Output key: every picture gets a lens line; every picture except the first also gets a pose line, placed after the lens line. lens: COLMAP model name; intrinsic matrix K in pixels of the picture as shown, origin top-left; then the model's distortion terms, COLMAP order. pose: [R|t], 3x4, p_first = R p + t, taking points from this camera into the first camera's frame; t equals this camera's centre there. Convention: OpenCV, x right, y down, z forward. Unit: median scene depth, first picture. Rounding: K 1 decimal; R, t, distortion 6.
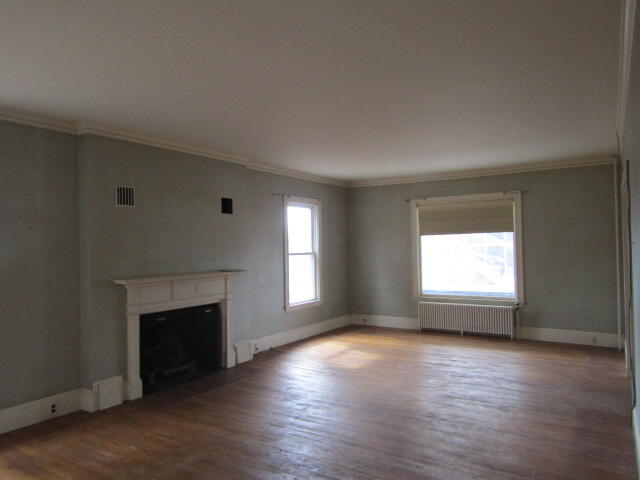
lens RADIAL K [[467.4, 0, 322.8], [0, 467.4, 239.1], [0, 0, 1]] dist [0.025869, 0.001570]
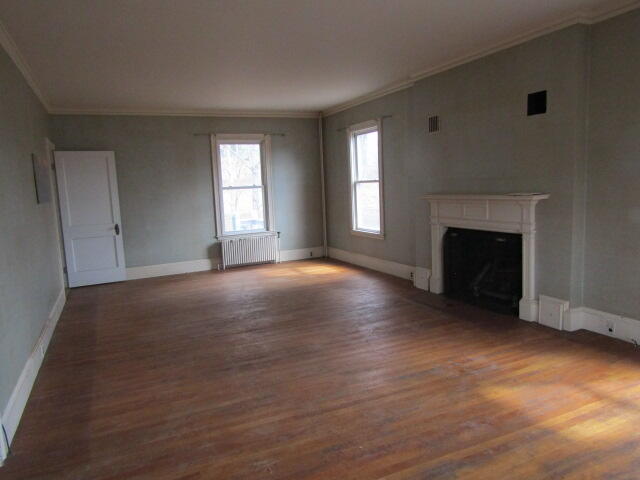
lens RADIAL K [[467.4, 0, 321.5], [0, 467.4, 238.8], [0, 0, 1]] dist [0.025869, 0.001570]
pose [[-0.509868, 0.151449, -0.846816, 0.659827], [0.076808, 0.988464, 0.130536, 0.015749], [0.856817, 0.001514, -0.515618, 1.190575]]
